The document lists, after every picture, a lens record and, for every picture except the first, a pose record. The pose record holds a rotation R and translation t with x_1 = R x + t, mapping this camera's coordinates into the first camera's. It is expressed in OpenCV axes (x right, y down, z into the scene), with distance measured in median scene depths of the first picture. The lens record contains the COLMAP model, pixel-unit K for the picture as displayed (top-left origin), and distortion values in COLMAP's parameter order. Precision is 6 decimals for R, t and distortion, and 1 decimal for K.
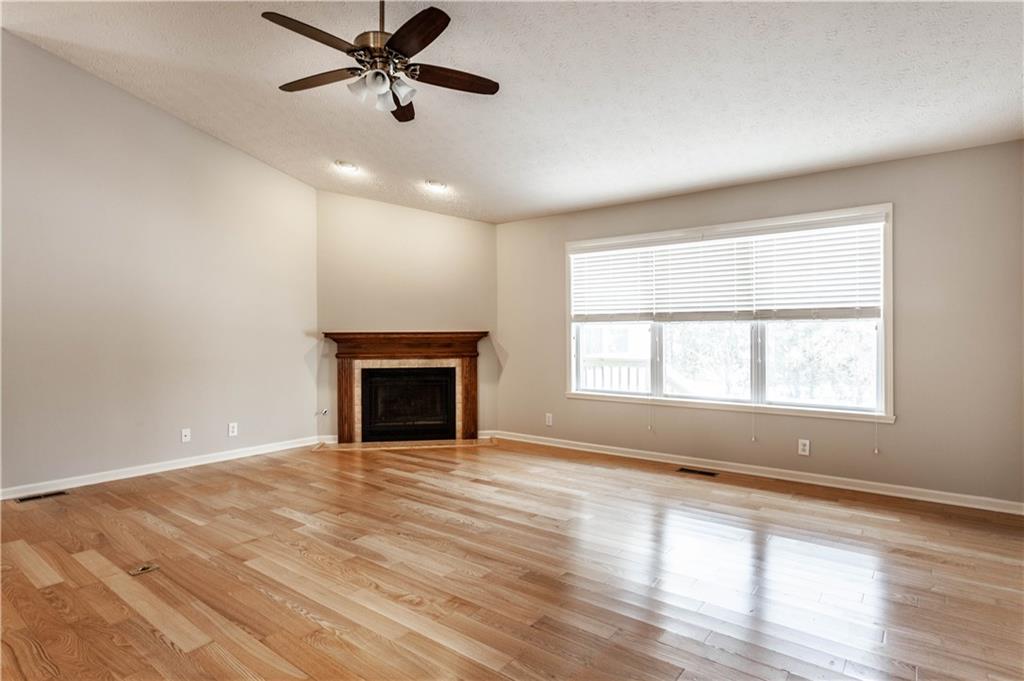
lens RADIAL K [[552.1, 0, 512.0], [0, 552.1, 340.5], [0, 0, 1]] dist [-0.001007, 0.000078]
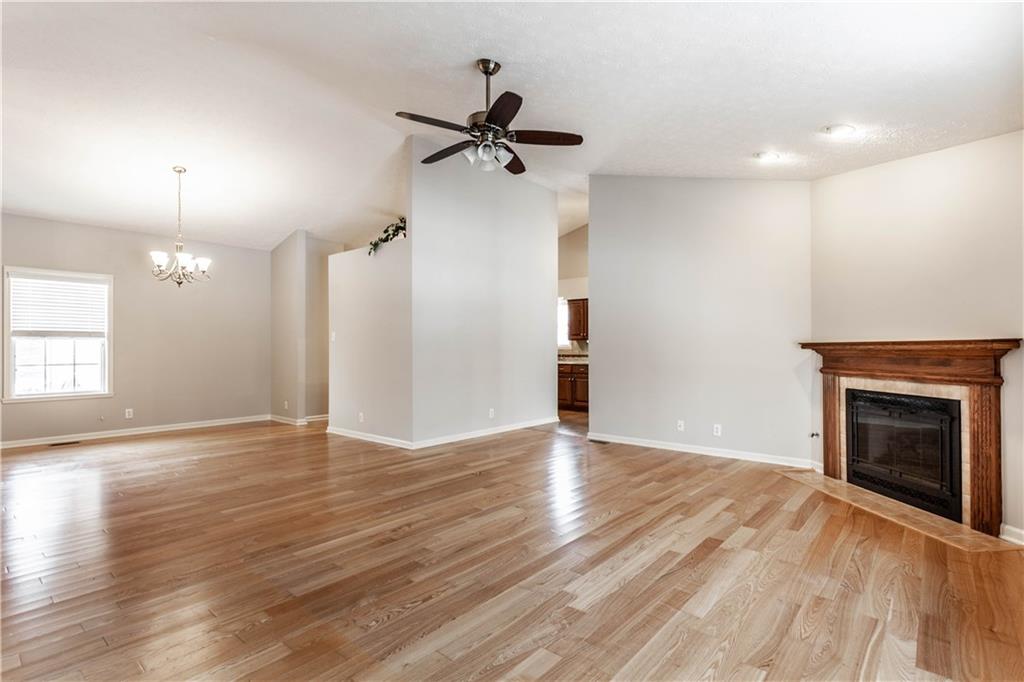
lens RADIAL K [[492.6, 0, 512.0], [0, 492.6, 341.0], [0, 0, 1]] dist [-0.001217, -0.000207]
pose [[-0.049267, -0.009908, -0.998737, 0.455835], [-0.011524, 0.999890, -0.009350, -0.004247], [0.998719, 0.011049, -0.049376, 0.563558]]
